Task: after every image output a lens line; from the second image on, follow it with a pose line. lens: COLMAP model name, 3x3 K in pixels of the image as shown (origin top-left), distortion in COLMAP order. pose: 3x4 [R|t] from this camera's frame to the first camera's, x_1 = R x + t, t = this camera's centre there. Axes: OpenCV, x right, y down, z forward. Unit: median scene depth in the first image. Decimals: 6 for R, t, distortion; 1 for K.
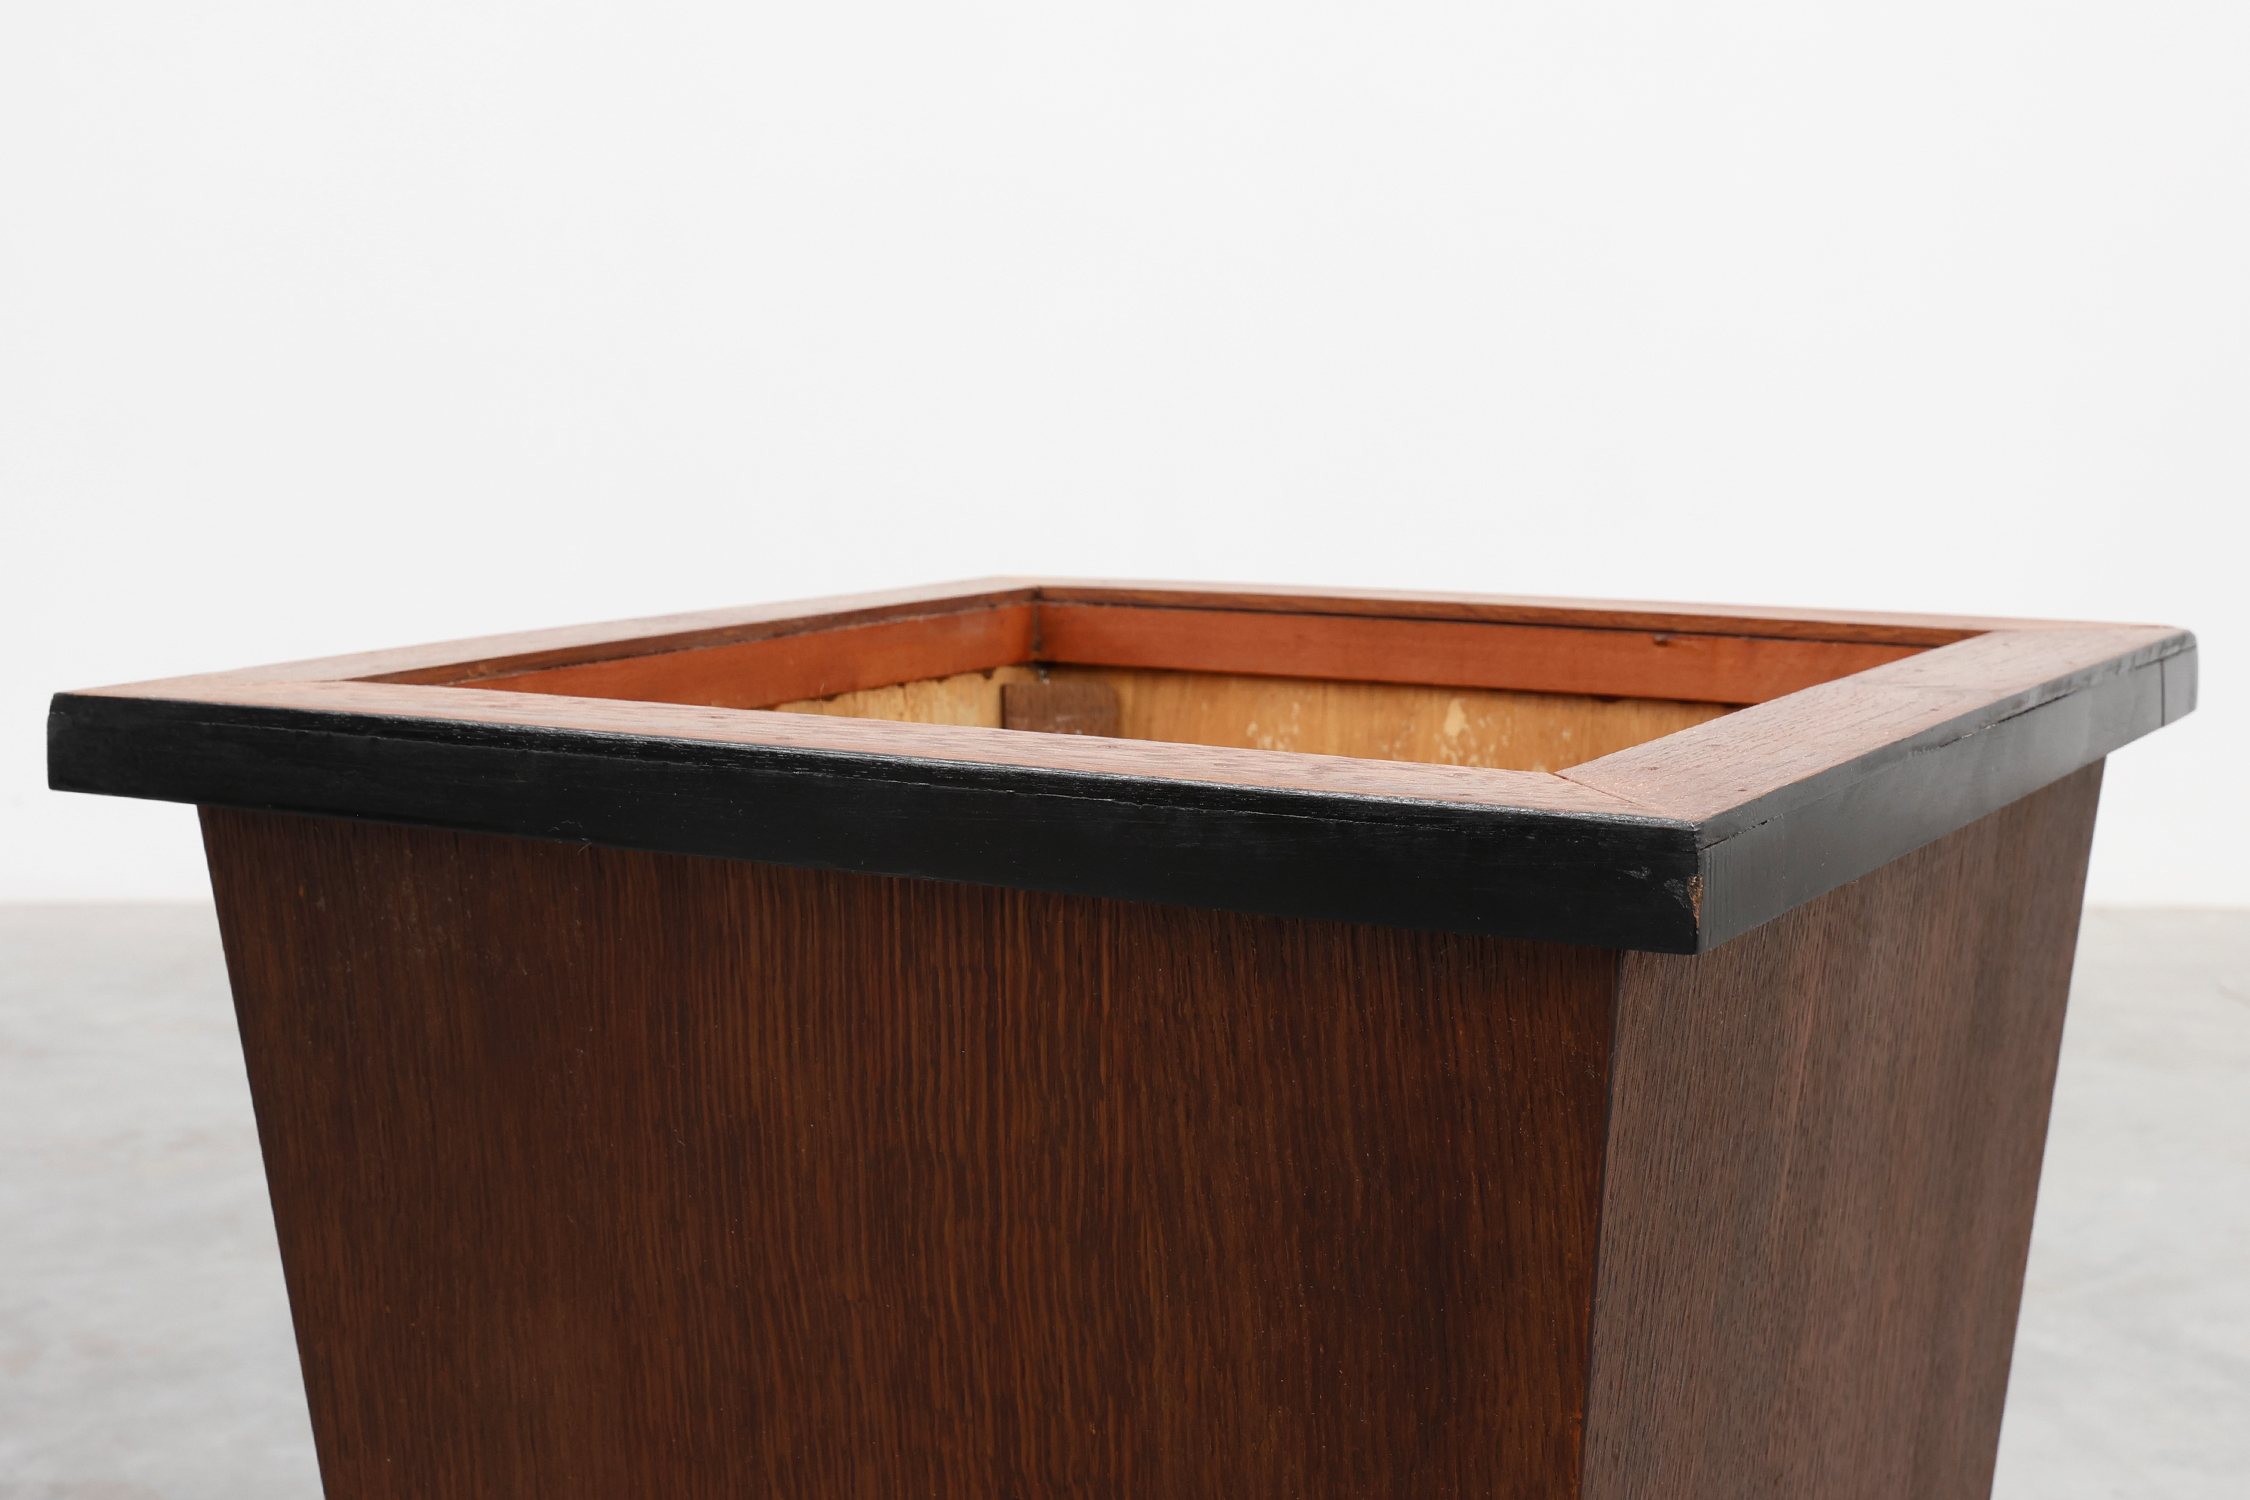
lens RADIAL K [[3666.8, 0, 1125.0], [0, 3666.8, 750.0], [0, 0, 1]] dist [-0.346366, -0.009912]
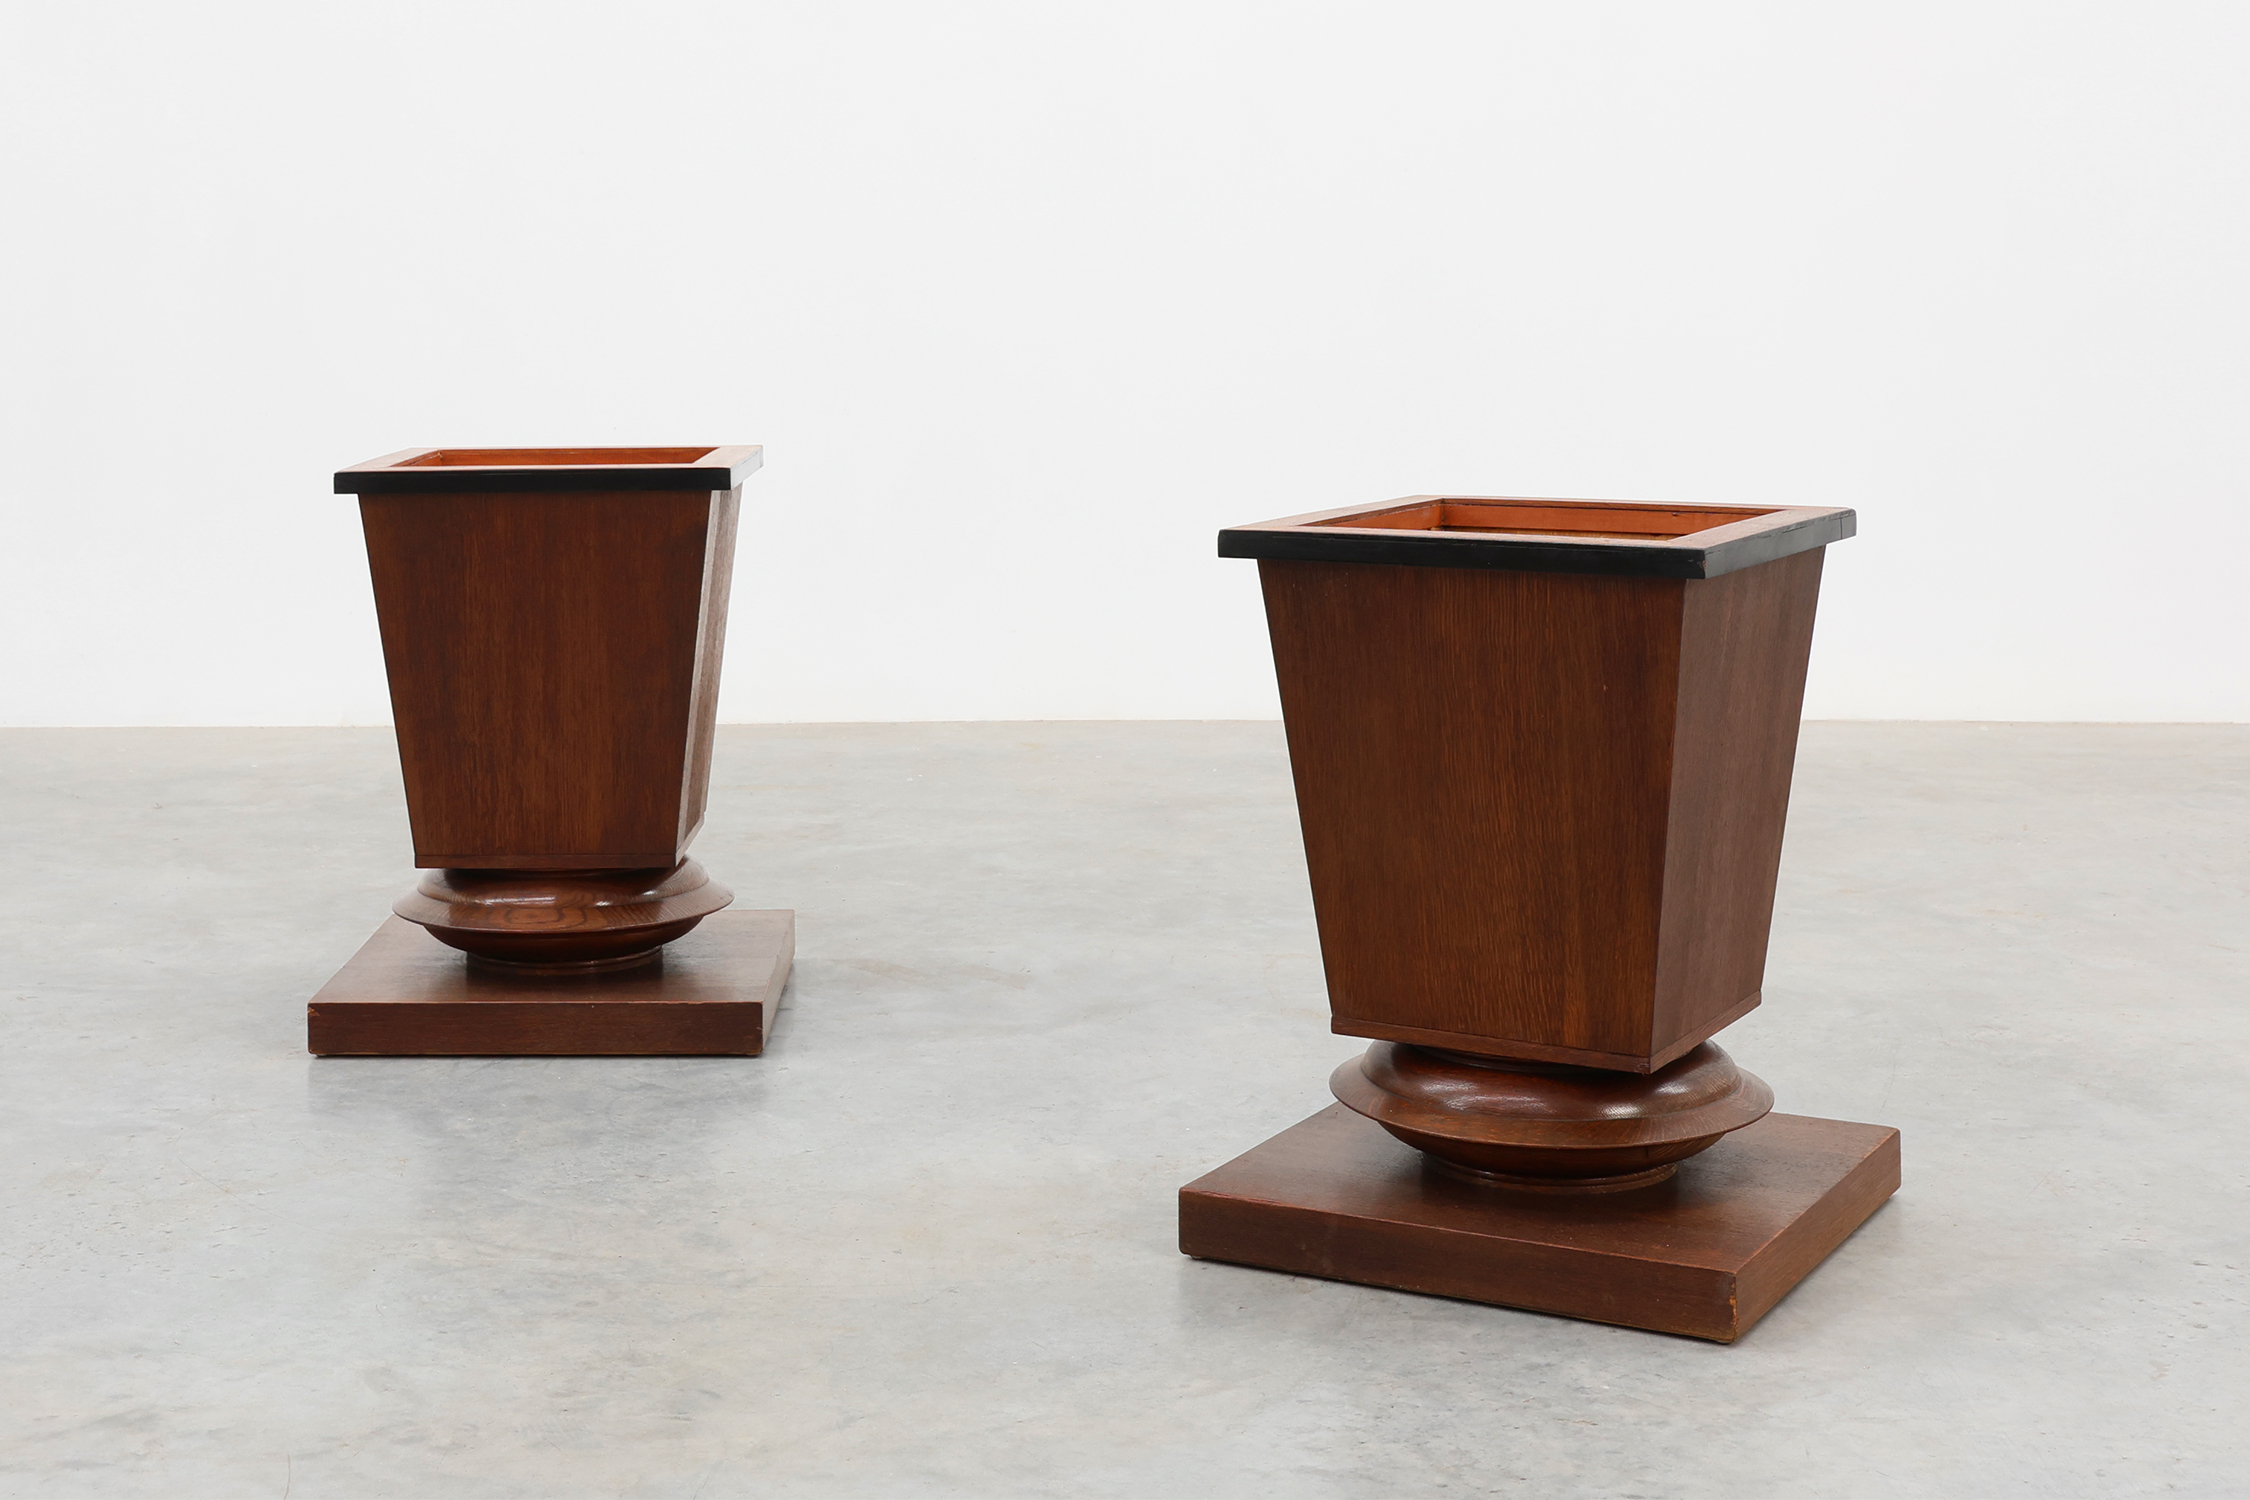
lens RADIAL K [[3589.3, 0, 1125.0], [0, 3589.3, 750.0], [0, 0, 1]] dist [0.006196, -0.004360]
pose [[0.999522, -0.001899, 0.030852, -0.530339], [0.001238, 0.999769, 0.021447, 0.132624], [-0.030885, -0.021398, 0.999294, -2.594850]]
